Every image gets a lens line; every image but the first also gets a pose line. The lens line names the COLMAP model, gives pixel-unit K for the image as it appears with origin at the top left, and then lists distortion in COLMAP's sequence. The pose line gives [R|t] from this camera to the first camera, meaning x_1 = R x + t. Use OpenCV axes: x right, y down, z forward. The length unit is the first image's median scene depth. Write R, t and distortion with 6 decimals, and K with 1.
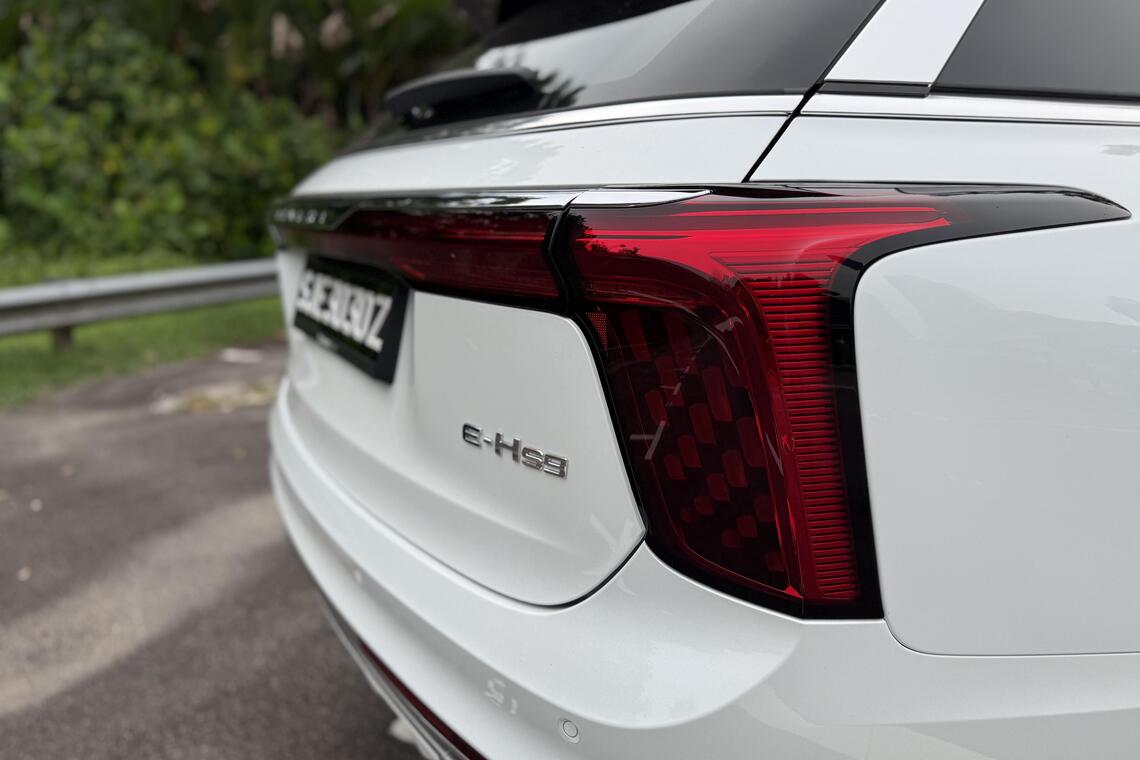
lens RADIAL K [[786.8, 0, 568.2], [0, 786.8, 415.6], [0, 0, 1]] dist [0.031572, -0.047048]
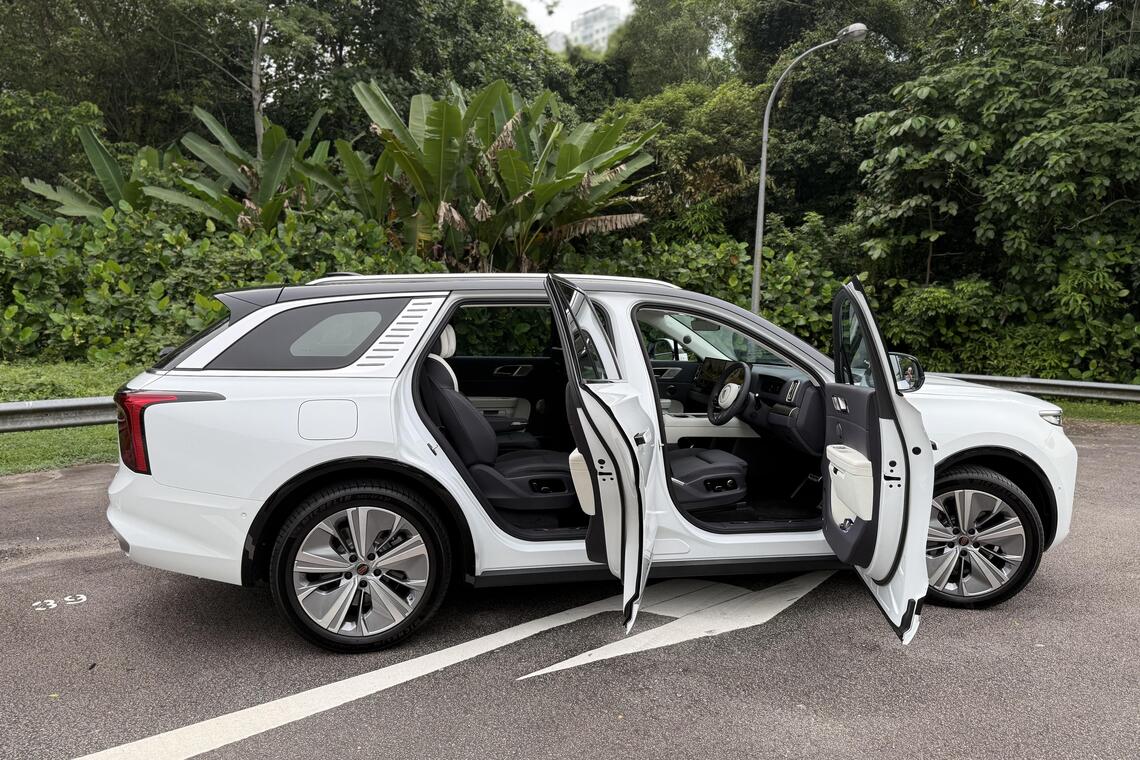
lens RADIAL K [[786.8, 0, 568.2], [0, 786.8, 415.6], [0, 0, 1]] dist [0.031572, -0.047048]
pose [[0.955212, 0.068137, -0.287972, 3.695321], [-0.108917, 0.985770, -0.128039, 0.204510], [0.275150, 0.153669, 0.949041, -2.638169]]
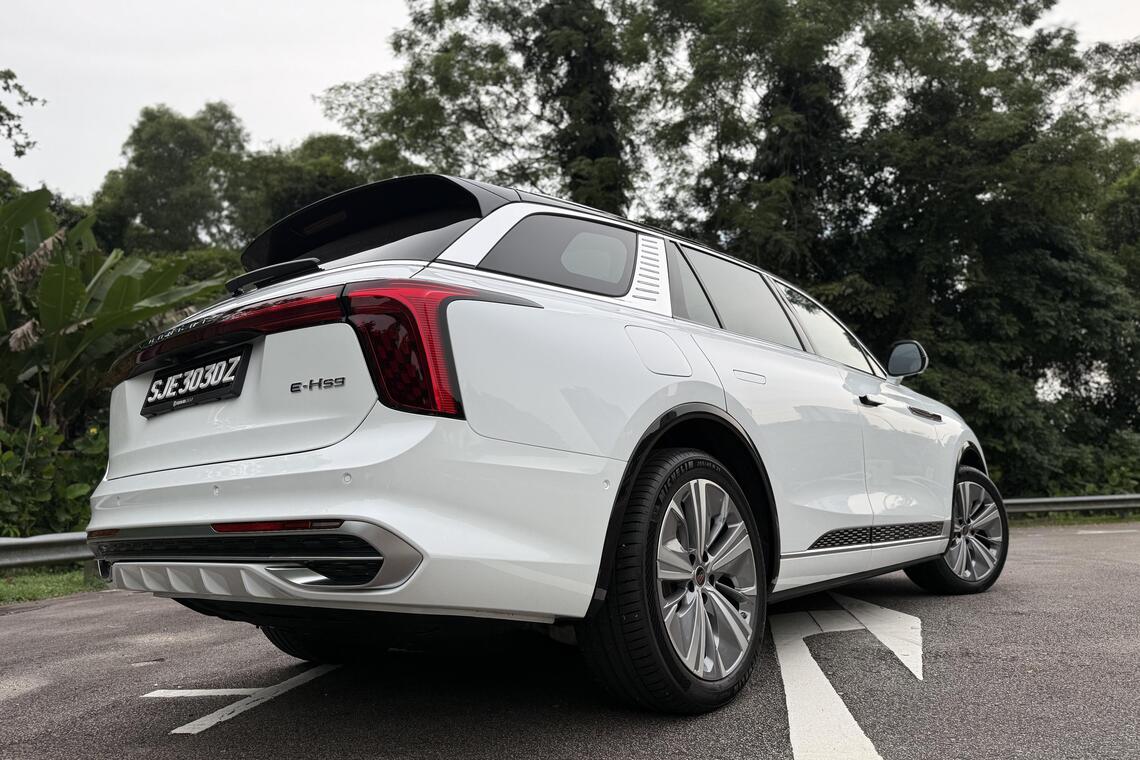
lens RADIAL K [[809.1, 0, 570.0], [0, 809.1, 380.0], [0, 0, 1]] dist [0.000545, -0.002384]
pose [[0.931058, 0.029502, 0.363675, -0.254638], [0.129436, 0.905195, -0.404806, 1.127236], [-0.341140, 0.423971, 0.838971, -1.317671]]
